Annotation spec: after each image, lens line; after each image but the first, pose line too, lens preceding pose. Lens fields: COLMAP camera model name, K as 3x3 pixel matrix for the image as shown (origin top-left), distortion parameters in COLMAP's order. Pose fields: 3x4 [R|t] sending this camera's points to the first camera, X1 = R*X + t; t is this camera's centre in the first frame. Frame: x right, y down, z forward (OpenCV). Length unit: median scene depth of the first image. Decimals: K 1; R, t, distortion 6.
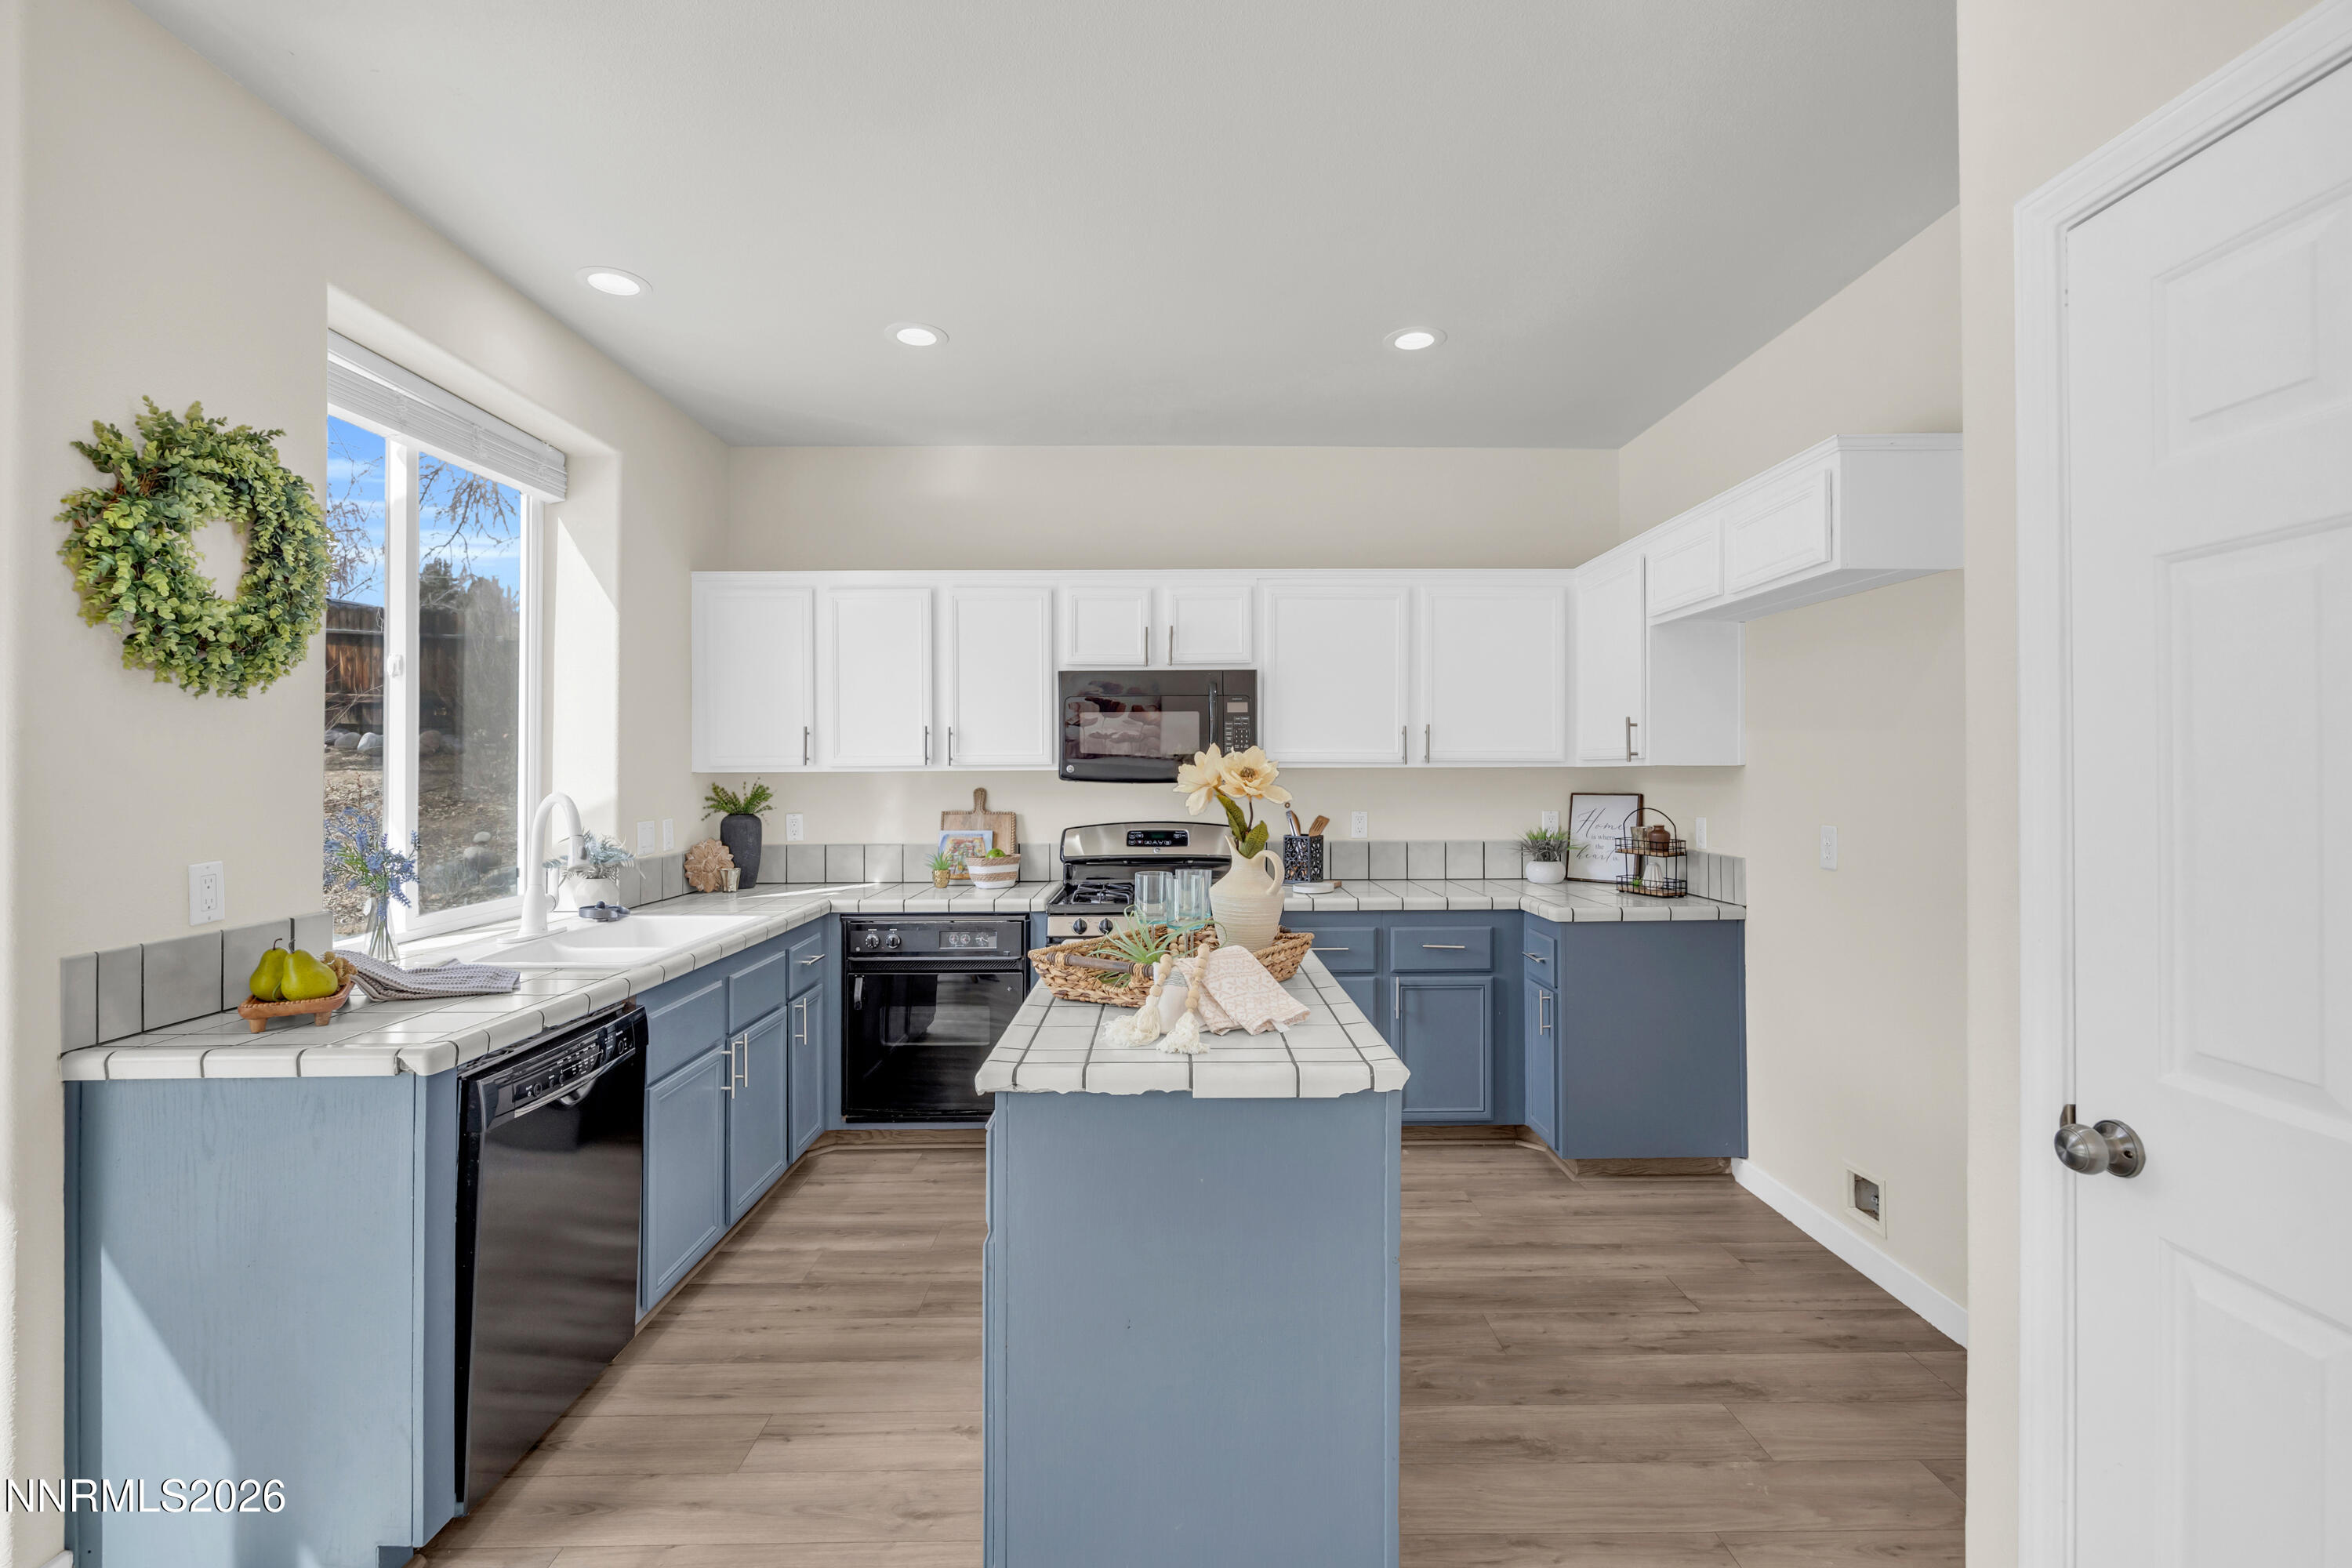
lens RADIAL K [[1047.6, 0, 1183.2], [0, 1047.6, 763.5], [0, 0, 1]] dist [-0.010539, 0.000045]
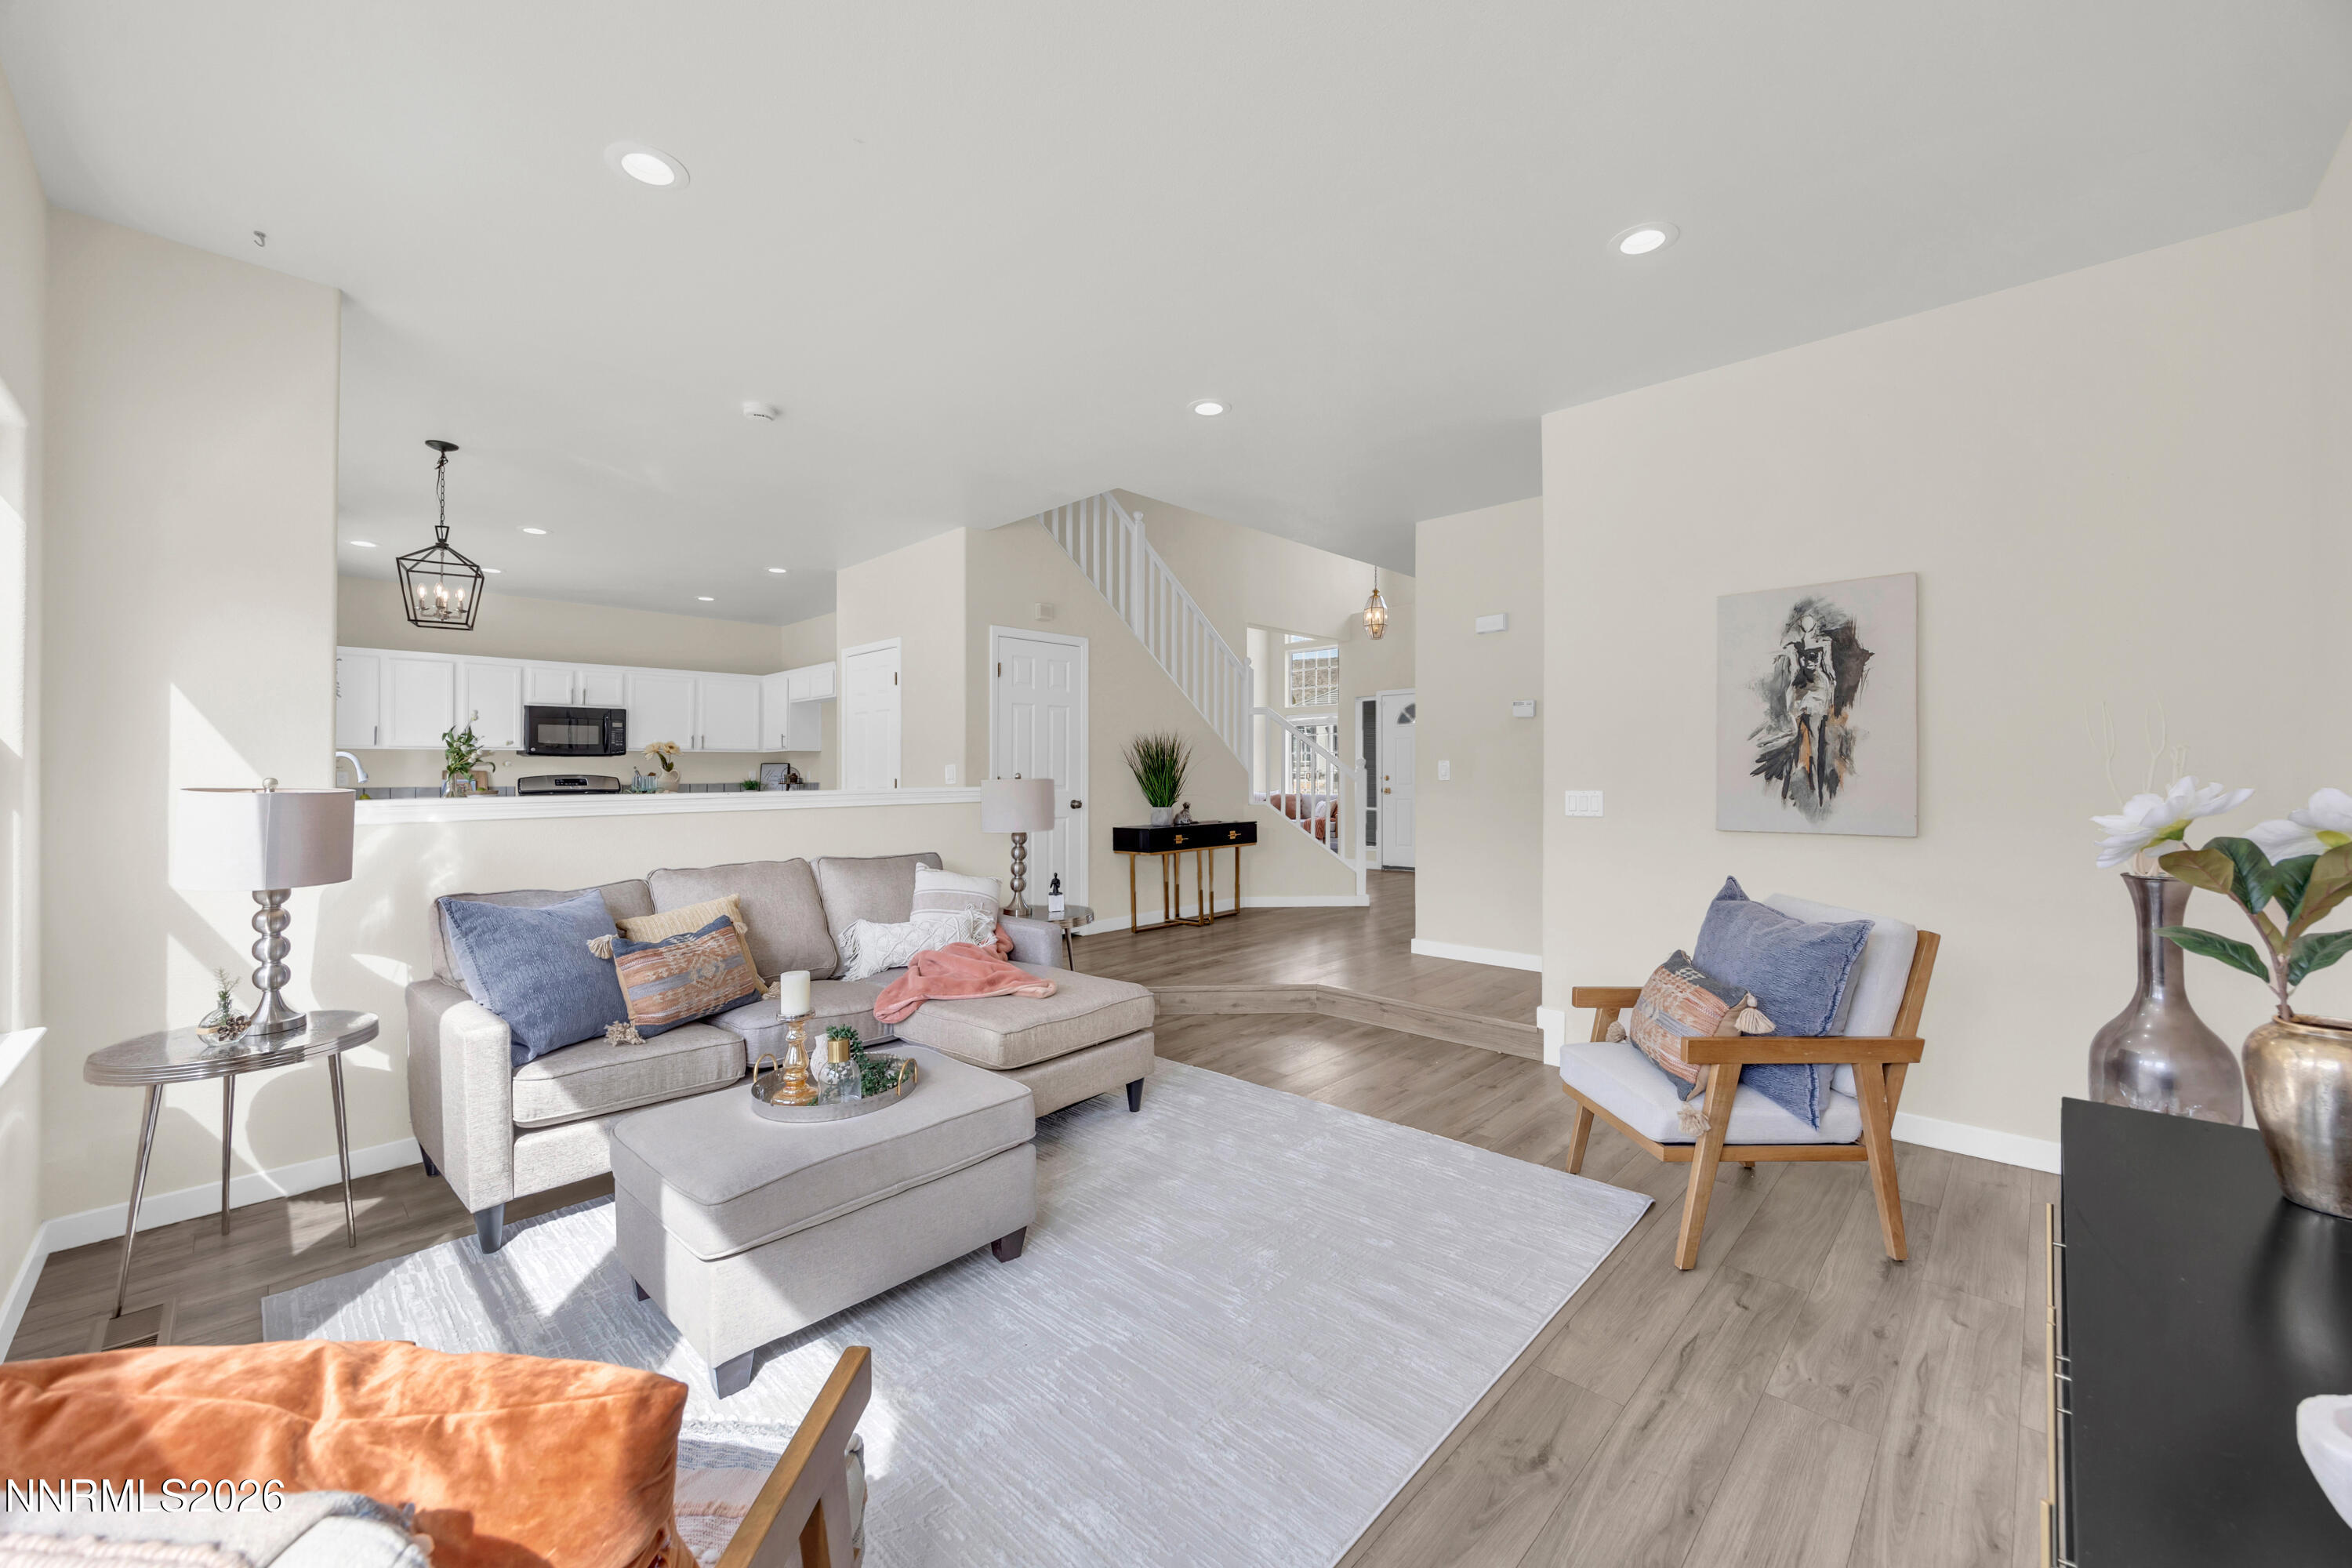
lens RADIAL K [[913.8, 0, 1177.0], [0, 913.8, 759.4], [0, 0, 1]] dist [-0.009605, -0.000220]
pose [[0.708173, 0.010708, 0.705958, -0.500148], [-0.003007, 0.999922, -0.012150, 0.045425], [-0.706032, 0.006481, 0.708150, -1.334547]]
